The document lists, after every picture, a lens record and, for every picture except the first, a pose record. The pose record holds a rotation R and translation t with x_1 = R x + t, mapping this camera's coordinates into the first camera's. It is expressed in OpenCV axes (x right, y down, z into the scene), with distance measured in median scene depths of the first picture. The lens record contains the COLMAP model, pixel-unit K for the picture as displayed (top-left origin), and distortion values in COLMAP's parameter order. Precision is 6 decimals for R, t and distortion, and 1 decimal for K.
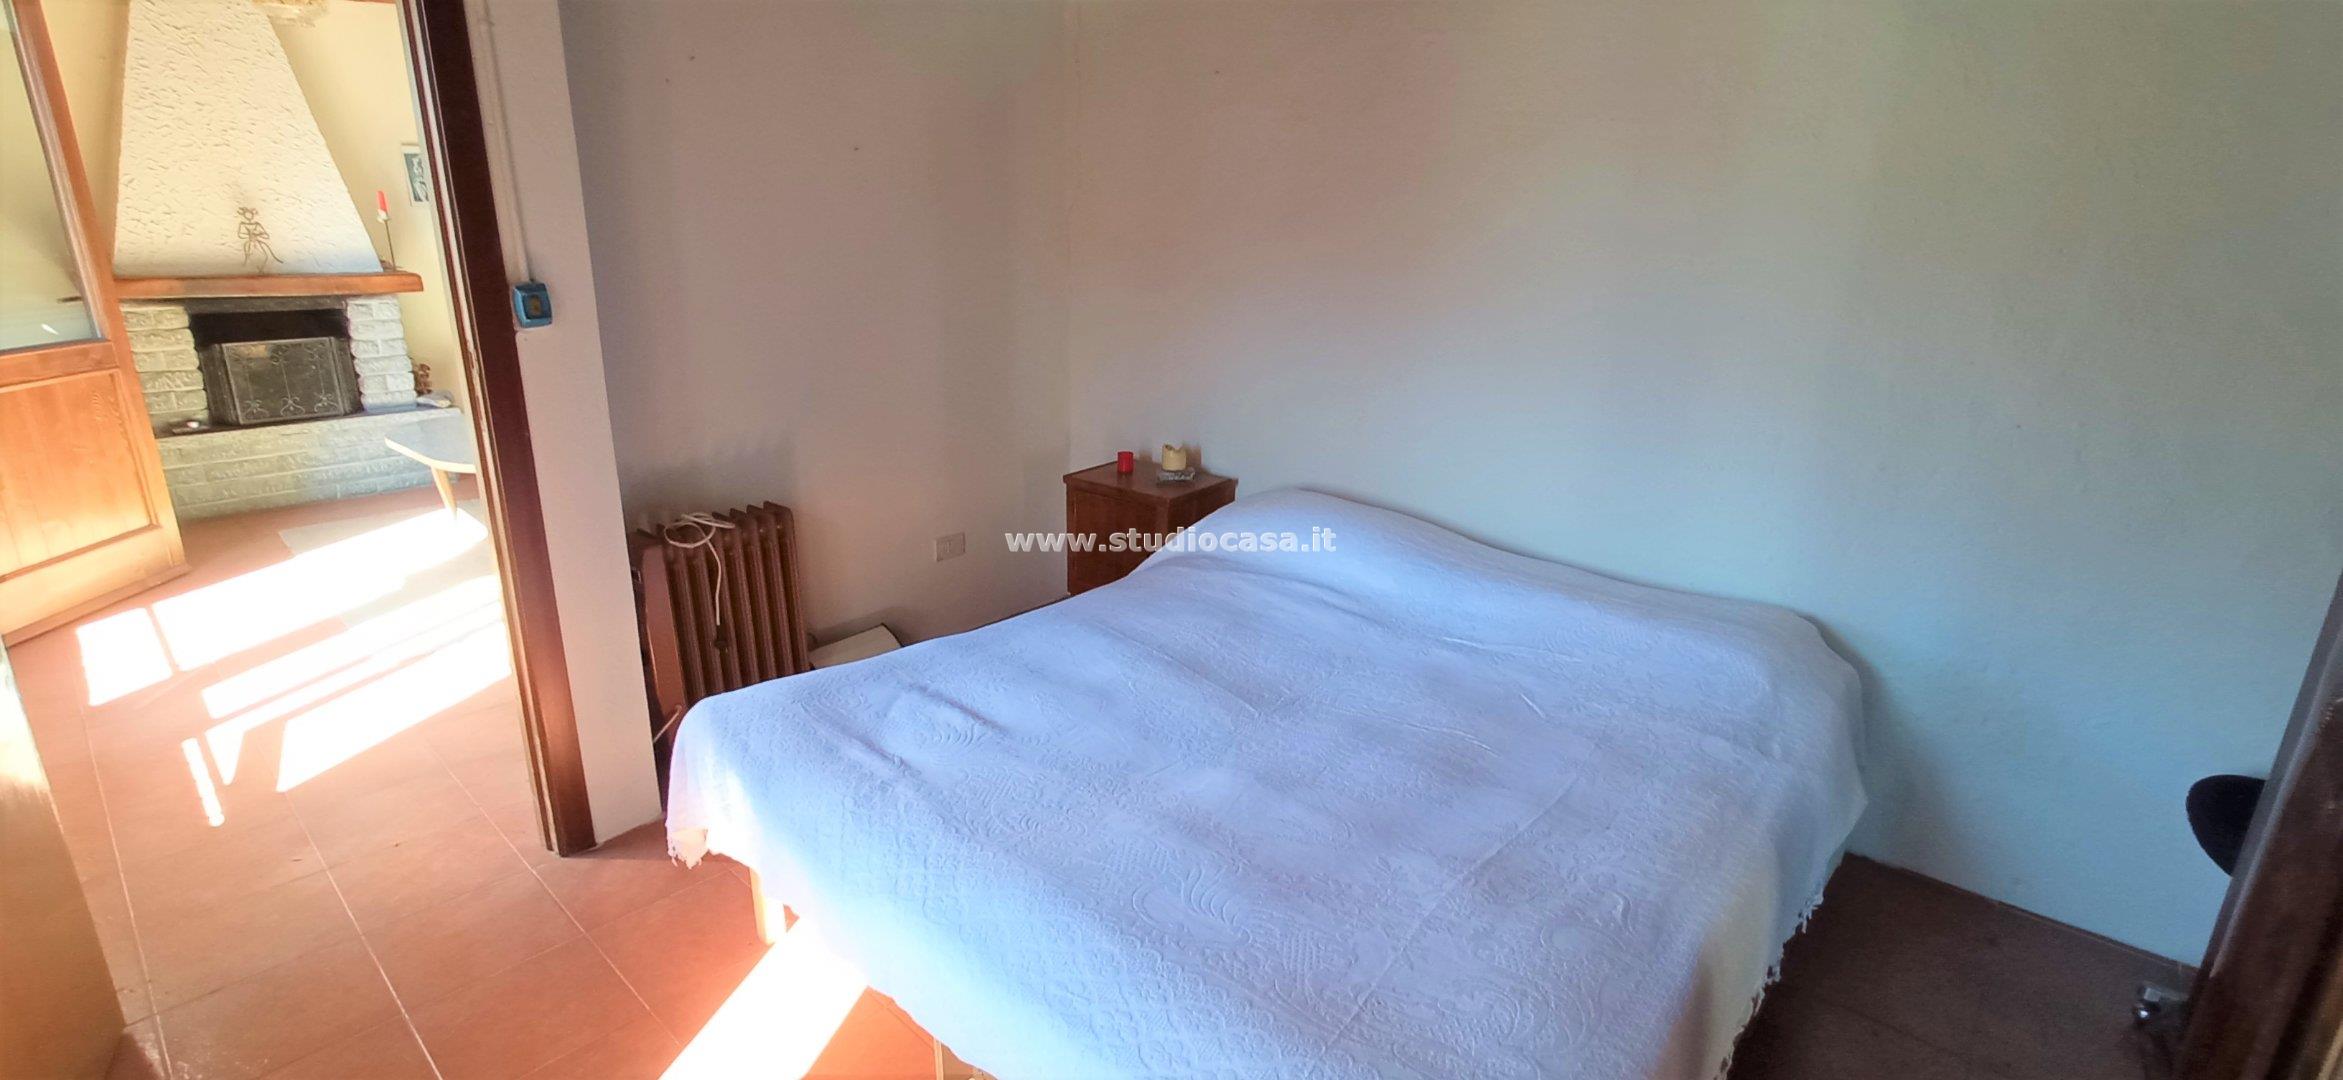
lens RADIAL K [[1047.2, 0, 1177.1], [0, 1047.2, 526.3], [0, 0, 1]] dist [-0.007533, -0.000082]
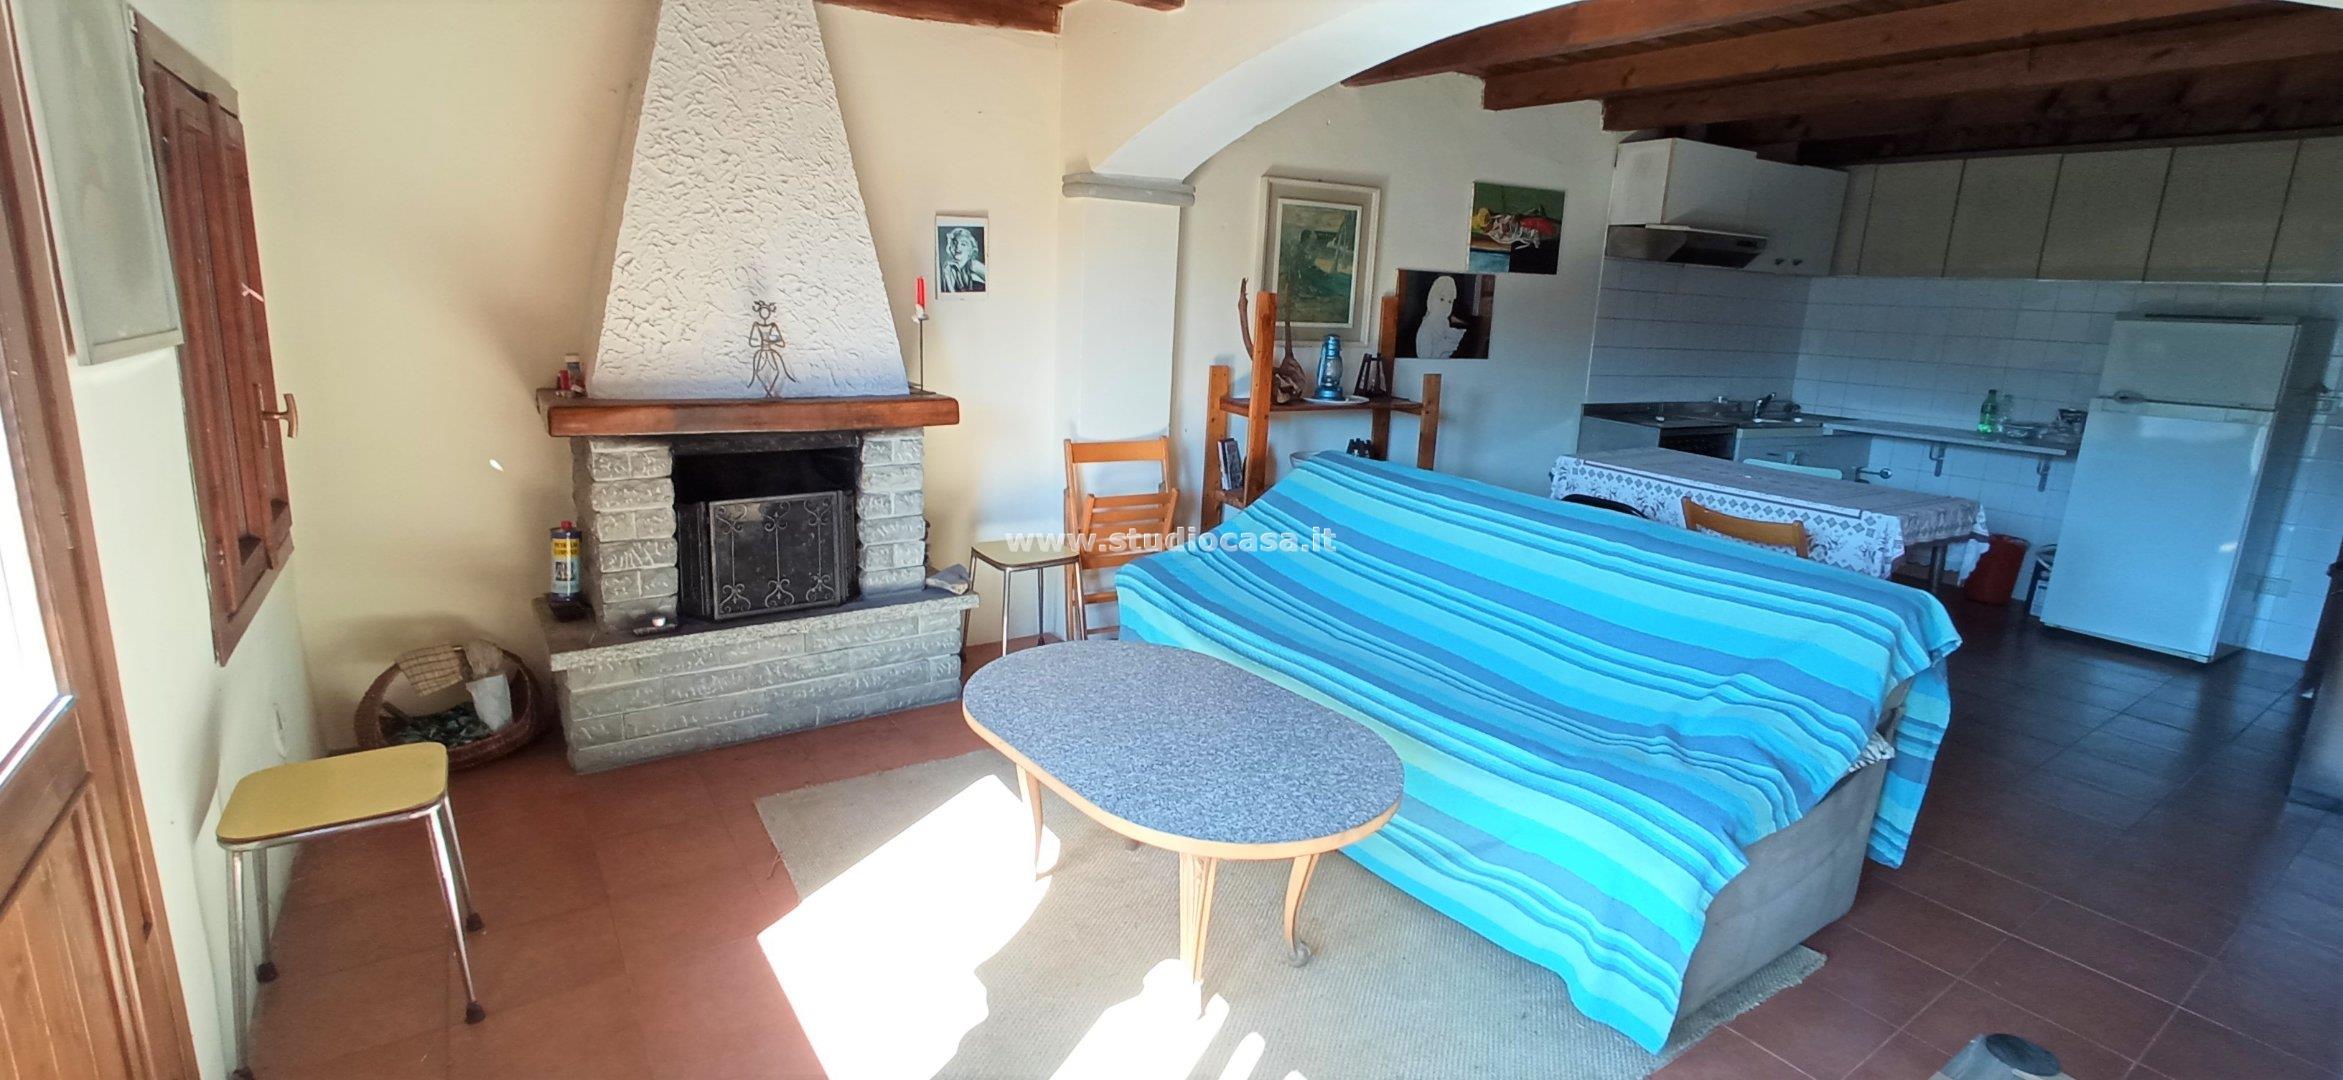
lens RADIAL K [[1062.7, 0, 1162.4], [0, 1062.7, 522.0], [0, 0, 1]] dist [-0.053974, 0.040647]
pose [[0.966624, 0.063946, -0.248092, -0.462764], [-0.085144, 0.993492, -0.075664, -0.134064], [0.241639, 0.094262, 0.965777, 0.414864]]
